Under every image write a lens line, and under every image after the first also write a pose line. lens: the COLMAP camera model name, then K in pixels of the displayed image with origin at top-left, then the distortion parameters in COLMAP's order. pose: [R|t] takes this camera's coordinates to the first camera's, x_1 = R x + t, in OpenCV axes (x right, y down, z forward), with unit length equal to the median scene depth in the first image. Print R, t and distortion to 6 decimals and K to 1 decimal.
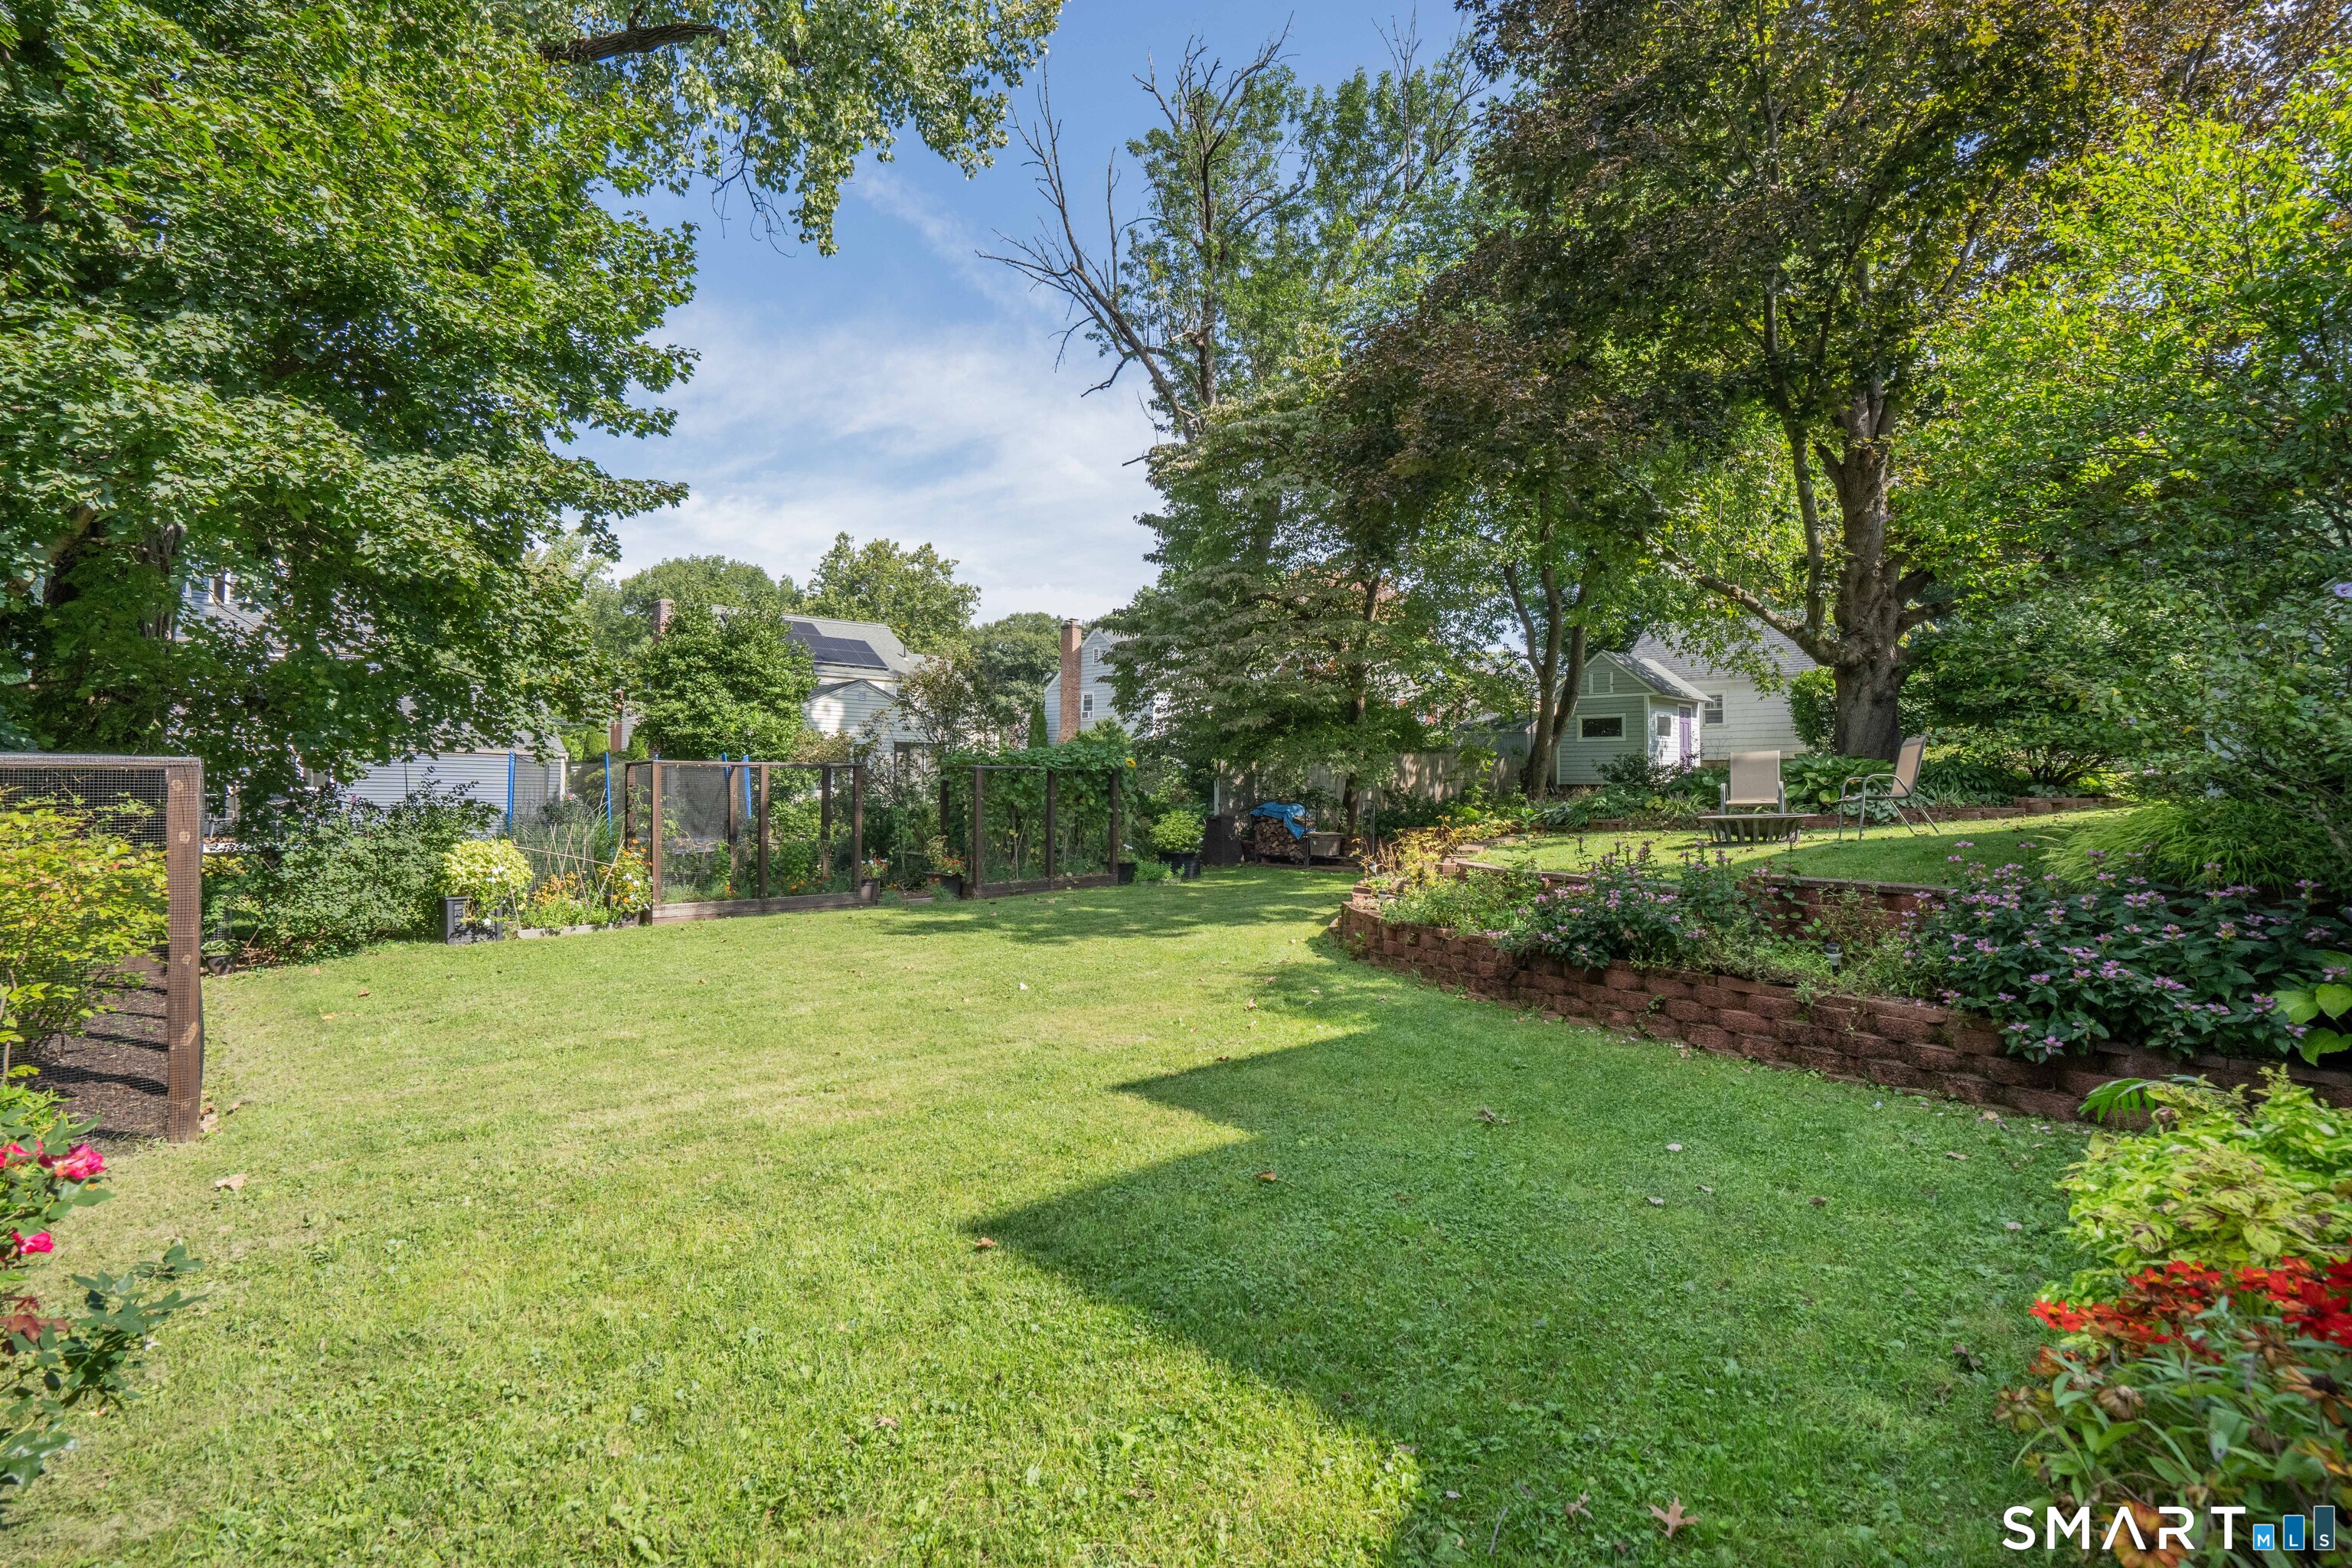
lens RADIAL K [[1063.8, 0, 1169.5], [0, 1063.8, 786.8], [0, 0, 1]] dist [-0.000826, 0.002253]
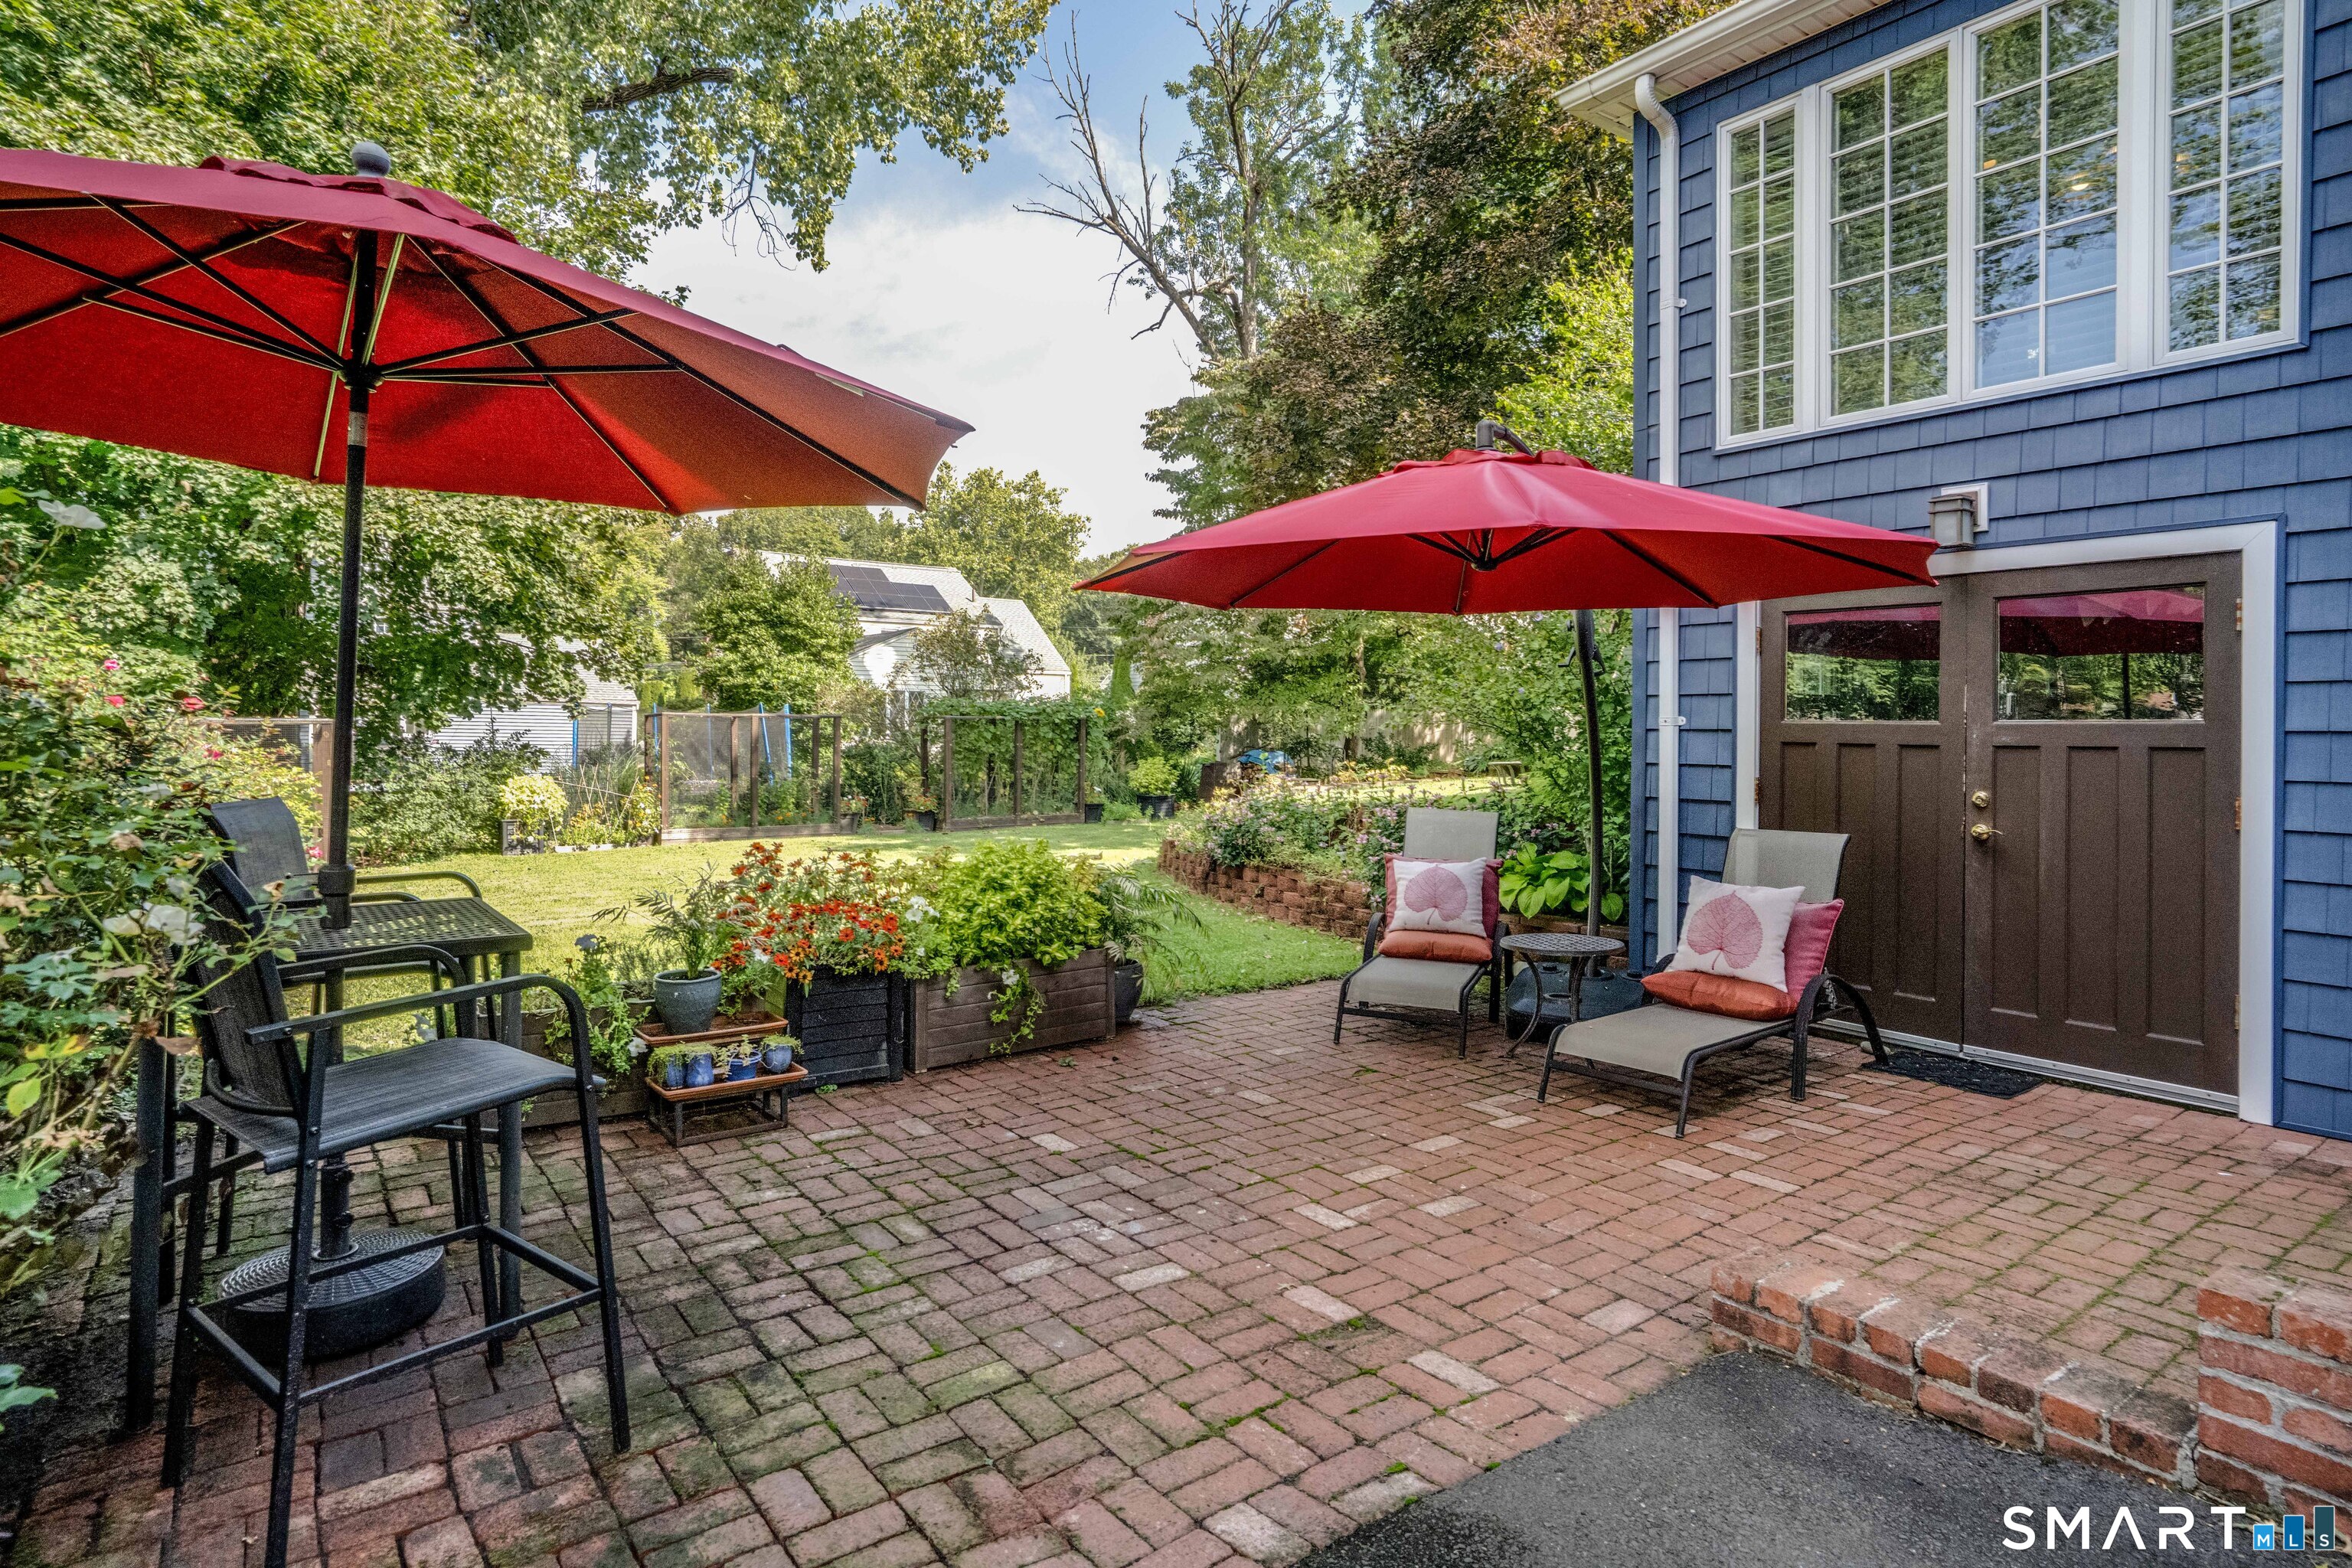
lens RADIAL K [[1223.9, 0, 1187.8], [0, 1223.9, 746.9], [0, 0, 1]] dist [0.022547, -0.001746]
pose [[0.992050, 0.003616, -0.125792, 0.248444], [-0.002127, 0.999926, 0.011968, -0.003233], [0.125826, -0.011606, 0.991984, -0.281952]]
